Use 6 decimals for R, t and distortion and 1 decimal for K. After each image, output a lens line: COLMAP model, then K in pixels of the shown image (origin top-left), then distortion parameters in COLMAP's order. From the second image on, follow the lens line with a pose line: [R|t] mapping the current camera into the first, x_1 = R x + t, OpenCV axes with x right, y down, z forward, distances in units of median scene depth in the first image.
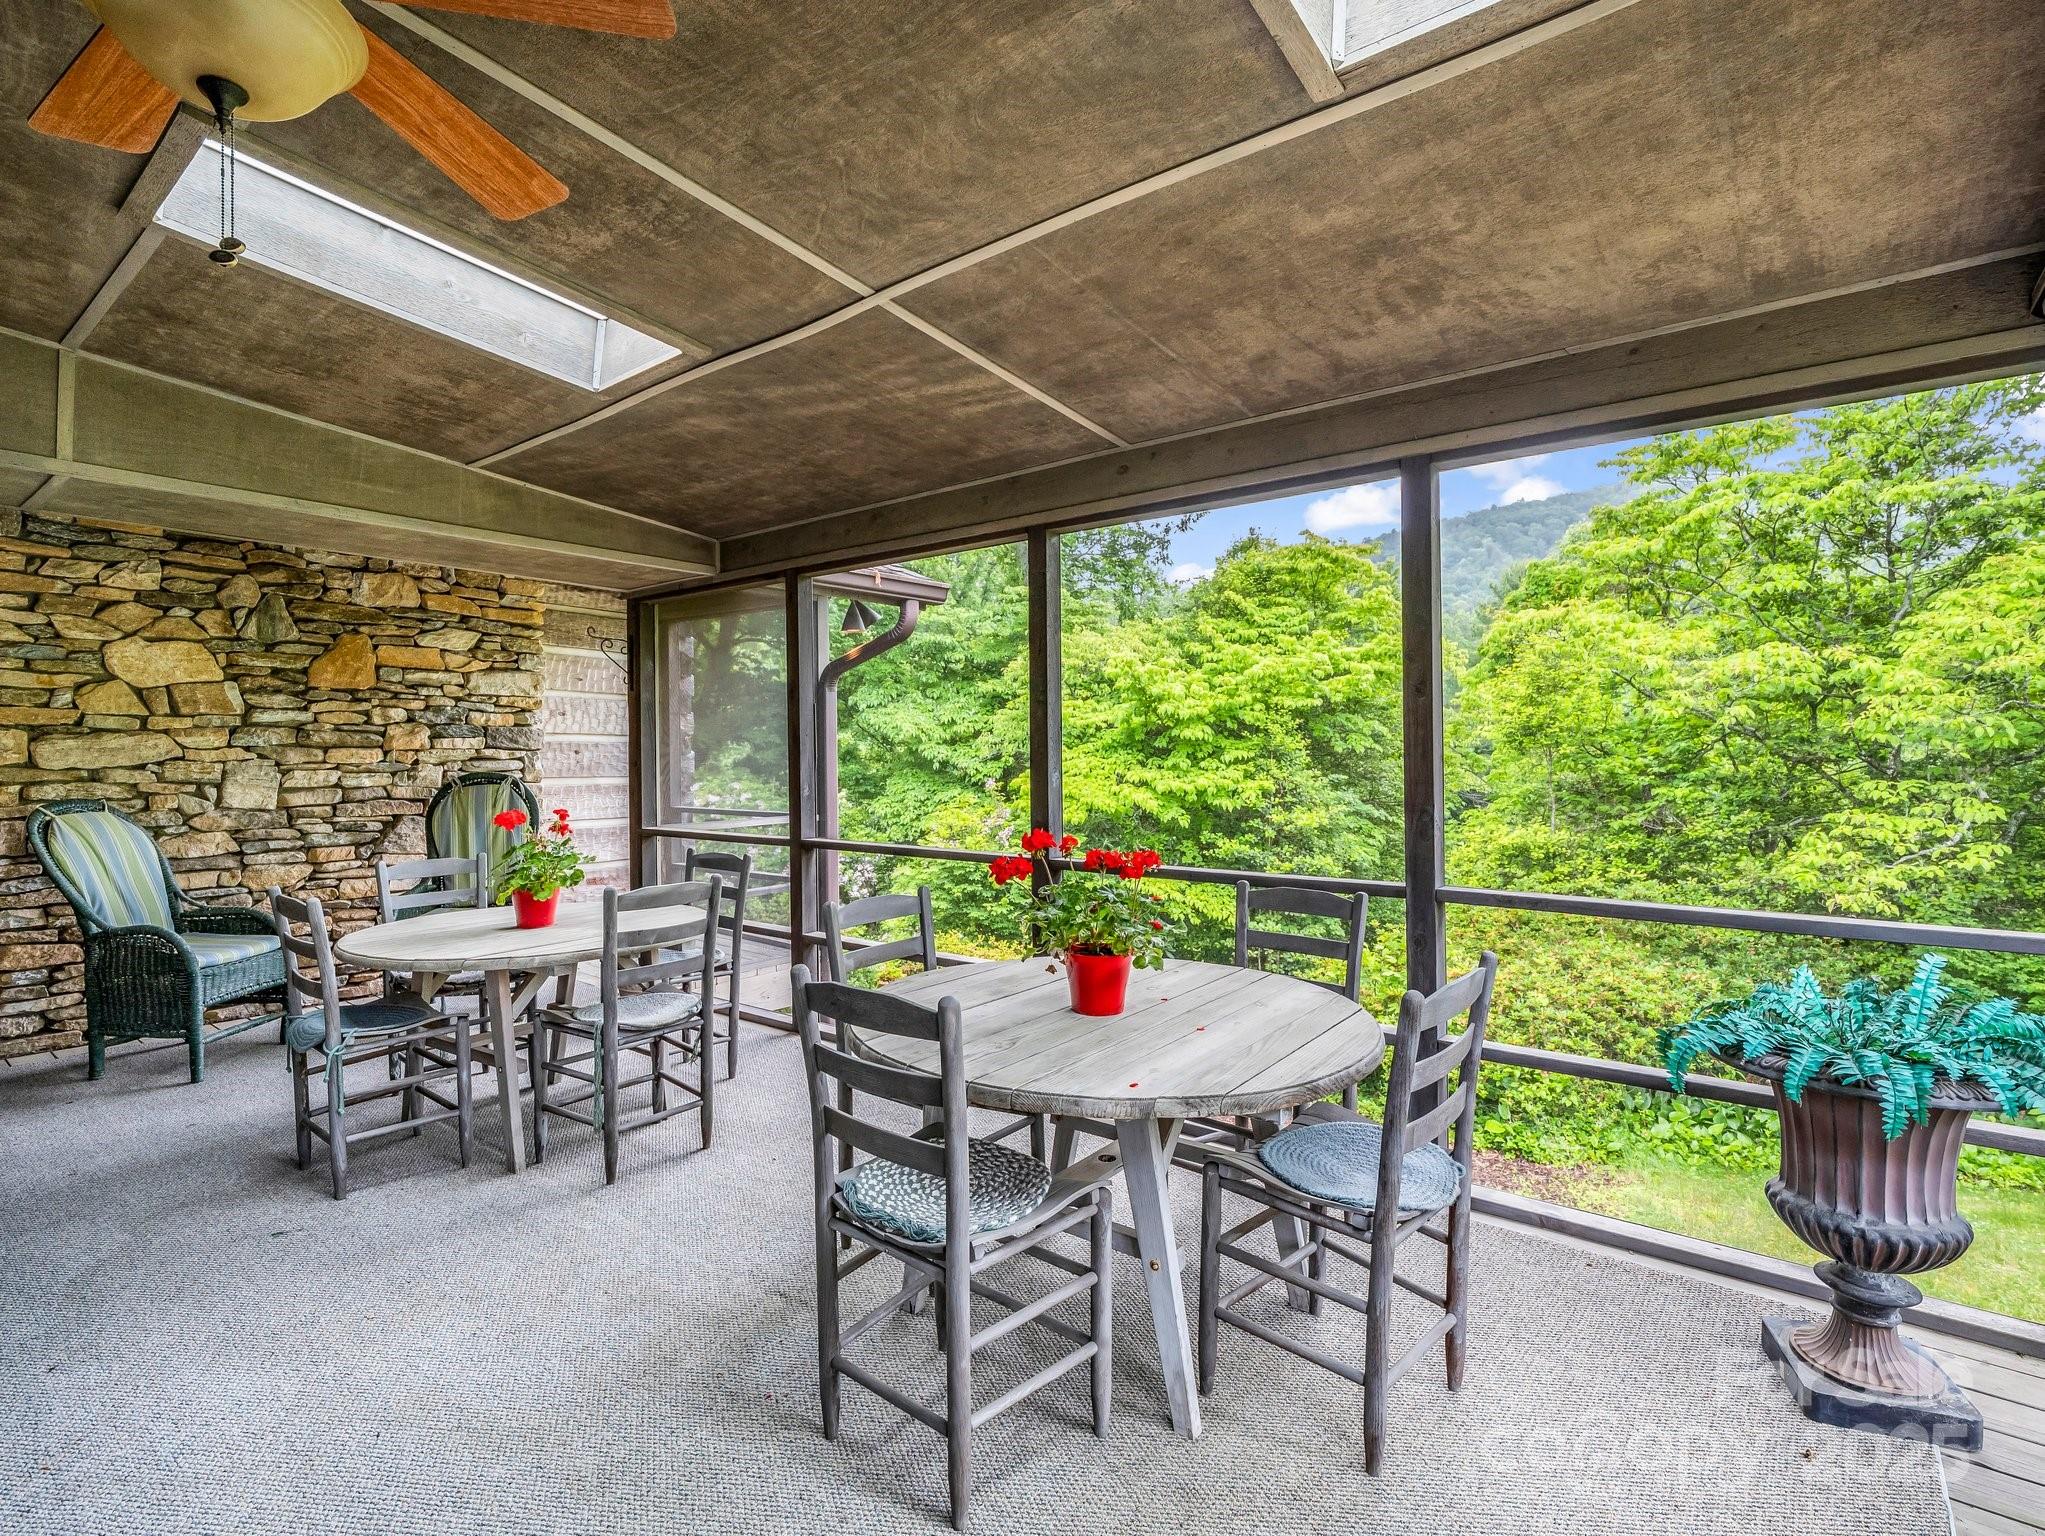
lens RADIAL K [[999.5, 0, 1014.5], [0, 999.5, 760.2], [0, 0, 1]] dist [-0.000142, -0.000209]
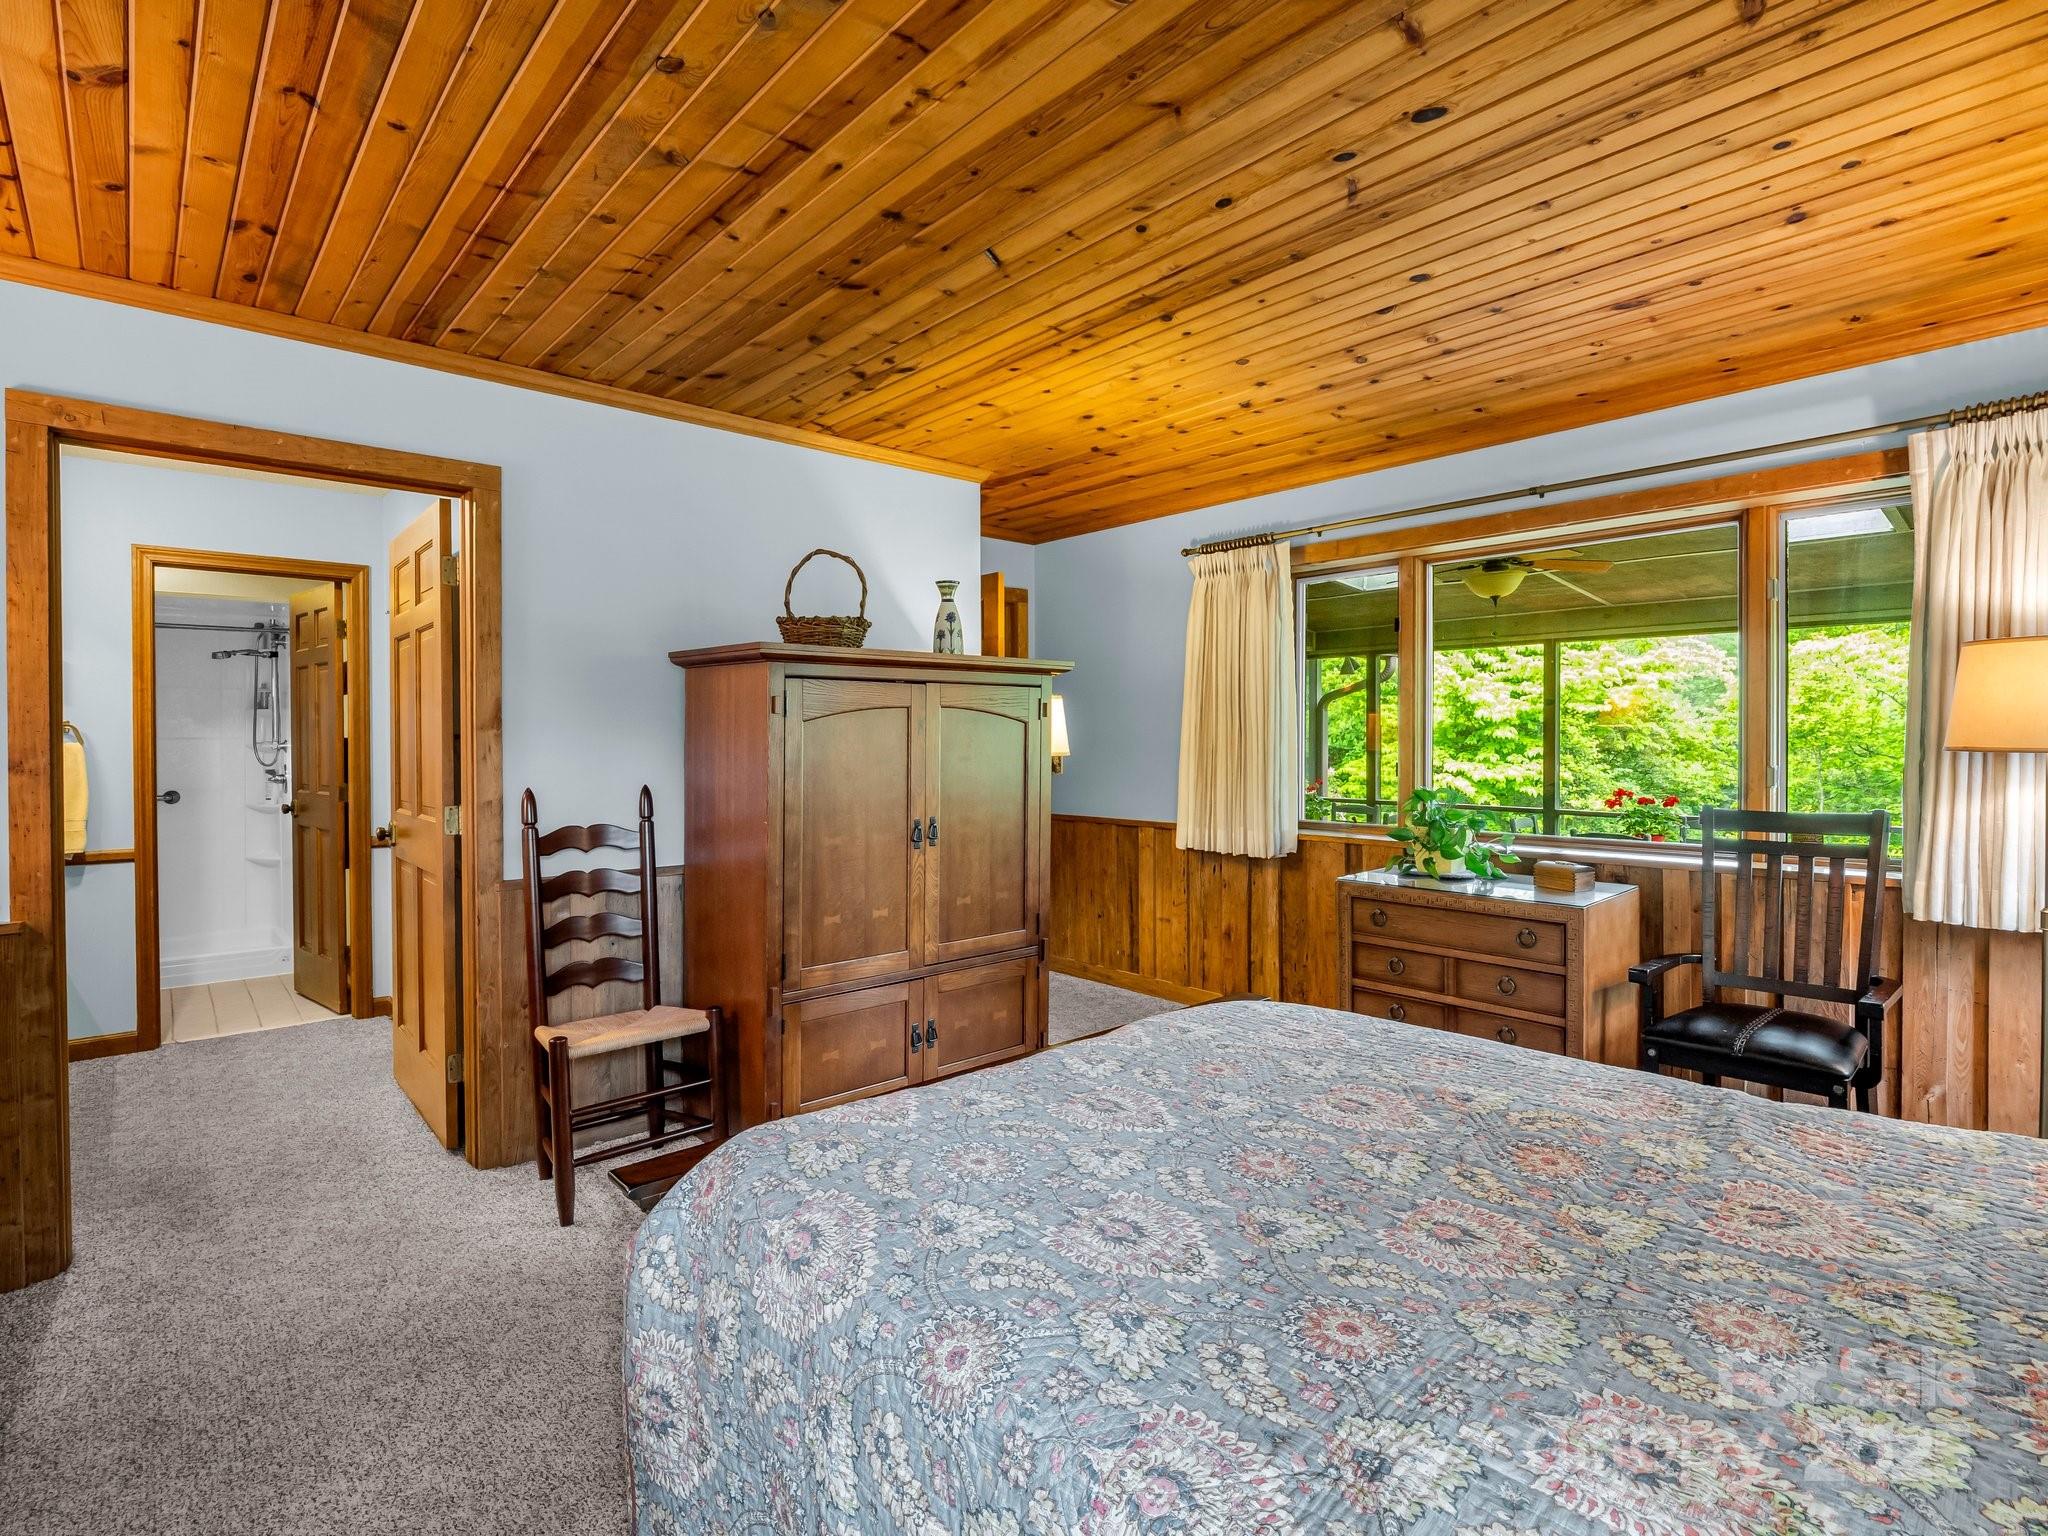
lens RADIAL K [[1008.1, 0, 1032.9], [0, 1008.1, 765.7], [0, 0, 1]] dist [-0.009758, -0.002501]
pose [[0.986315, 0.013896, -0.164288, -0.188592], [-0.011107, 0.999778, 0.017882, -0.002602], [0.164500, -0.015812, 0.986250, -0.324217]]
